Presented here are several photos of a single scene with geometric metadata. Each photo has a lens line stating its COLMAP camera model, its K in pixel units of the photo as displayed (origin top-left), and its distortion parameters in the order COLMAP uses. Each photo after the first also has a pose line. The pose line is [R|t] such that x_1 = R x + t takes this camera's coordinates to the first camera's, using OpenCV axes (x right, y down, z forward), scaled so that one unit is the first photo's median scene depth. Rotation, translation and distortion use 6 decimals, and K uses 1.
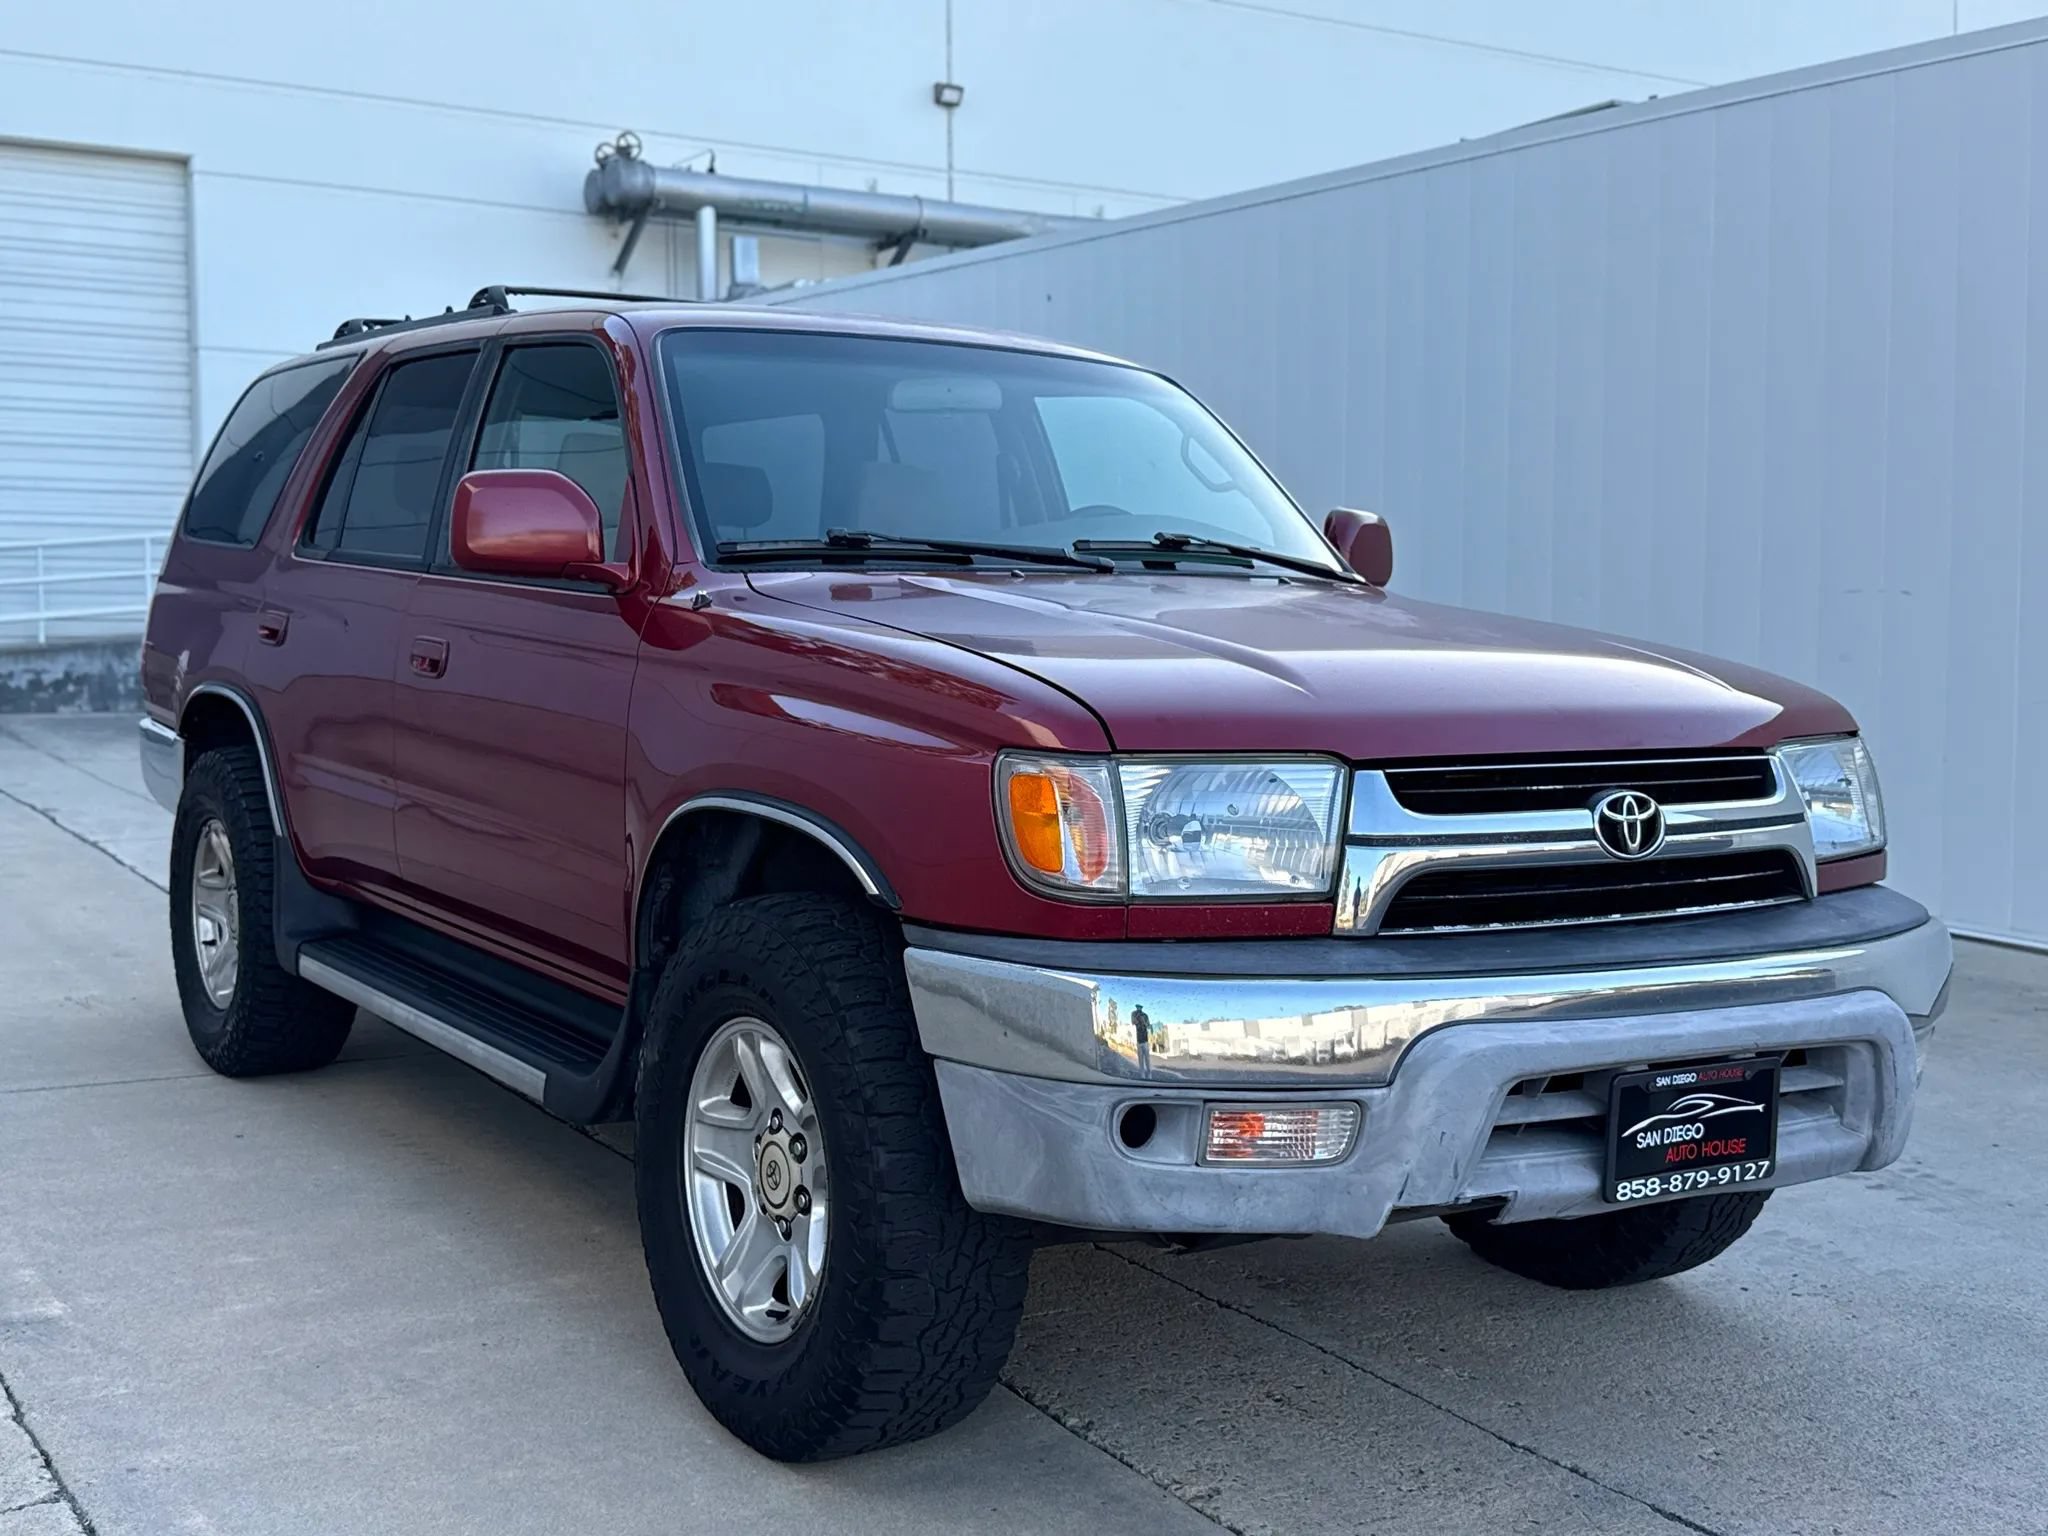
lens RADIAL K [[2273.1, 0, 1038.2], [0, 2273.1, 765.9], [0, 0, 1]] dist [0.199607, -0.453159]
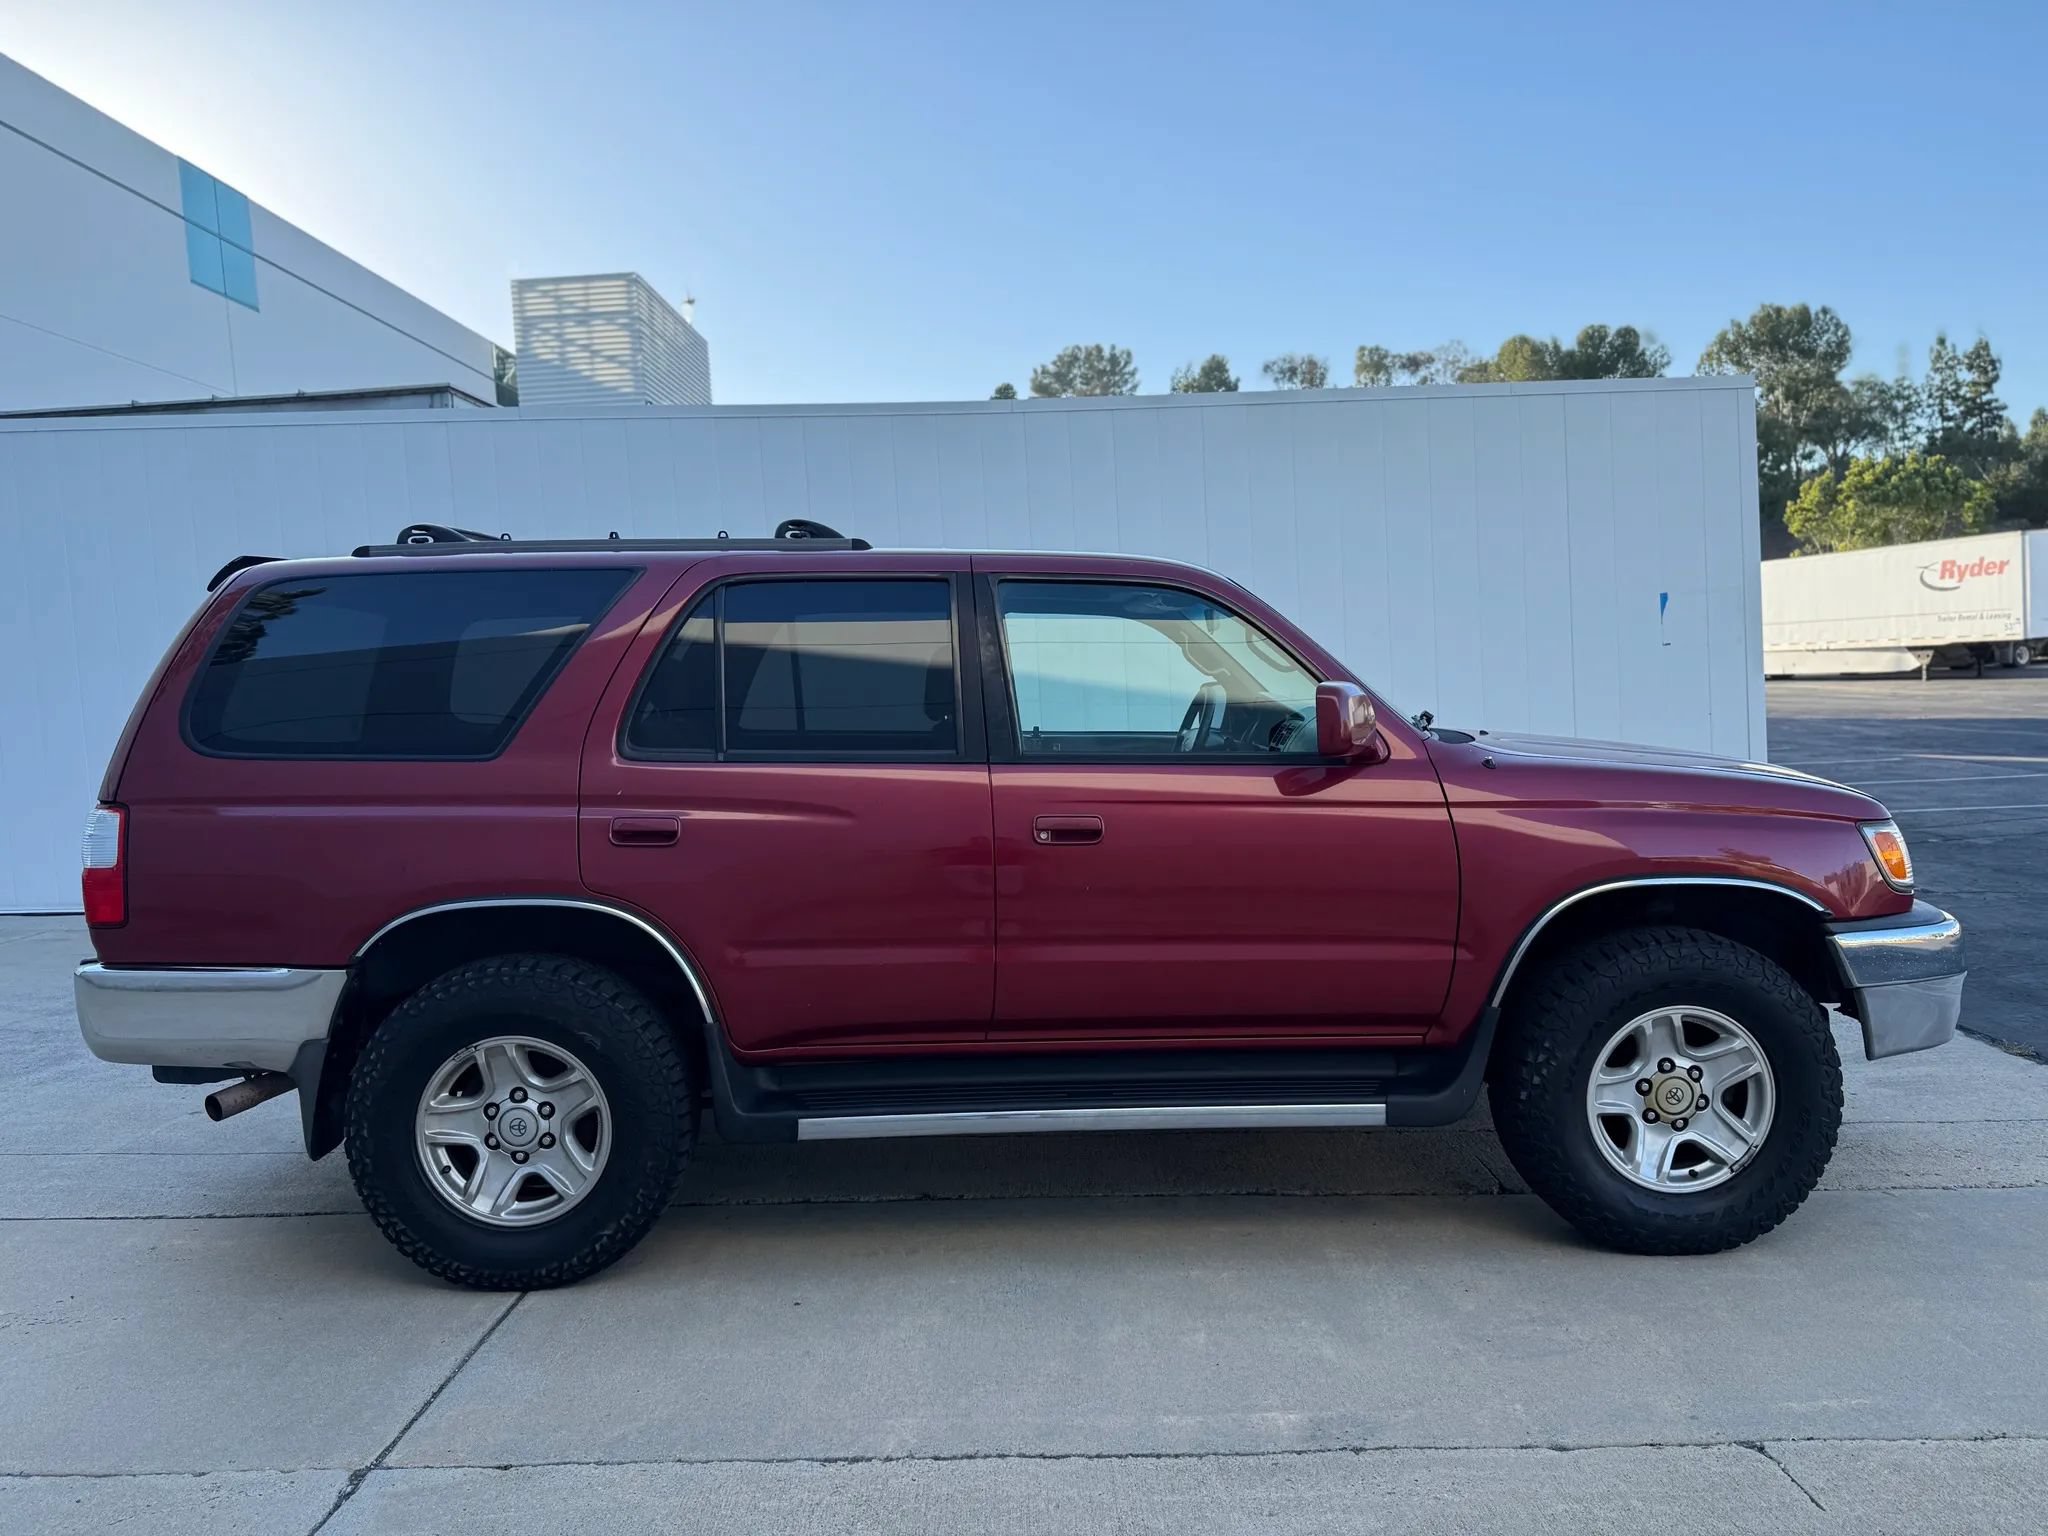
lens RADIAL K [[1434.8, 0, 1015.6], [0, 1434.8, 766.6], [0, 0, 1]] dist [0.060807, -0.086567]
pose [[0.541408, -0.085717, 0.836379, -1.227265], [0.104339, 0.993949, 0.034325, -0.147278], [-0.834261, 0.068683, 0.547075, 0.789588]]
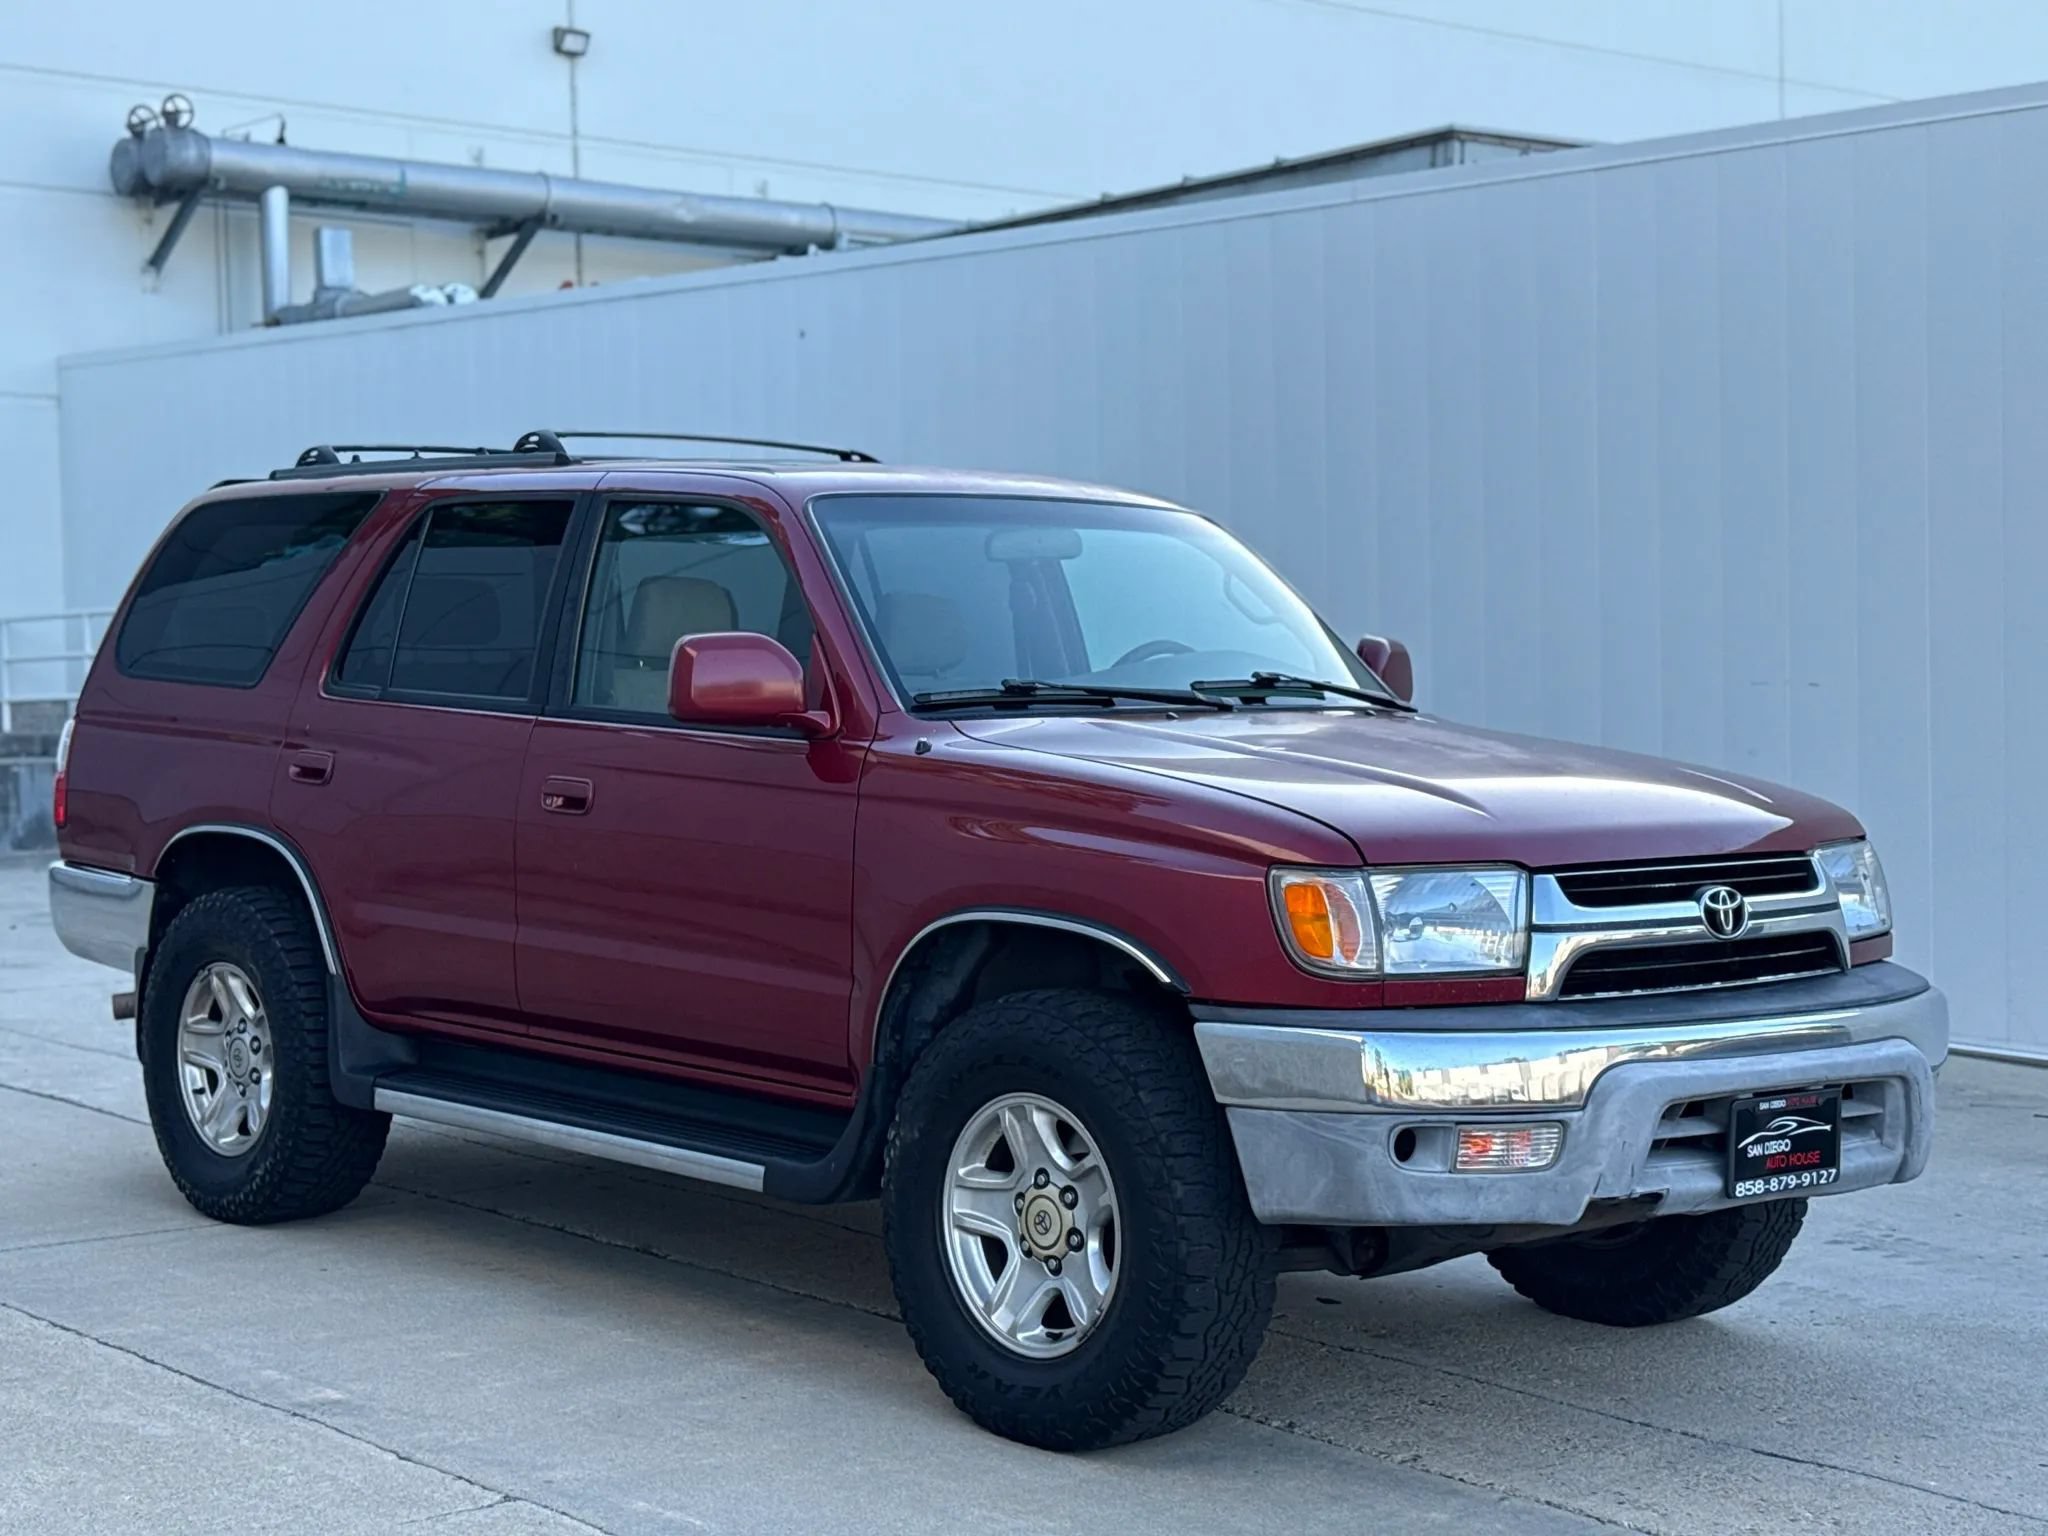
lens RADIAL K [[3204.4, 0, 1024.0], [0, 3204.4, 768.0], [0, 0, 1]] dist [0.150043, -0.064140]
pose [[0.988845, -0.020857, 0.147481, -0.364422], [0.026559, 0.998970, -0.036800, 0.000585], [-0.146561, 0.040307, 0.988380, -0.676854]]
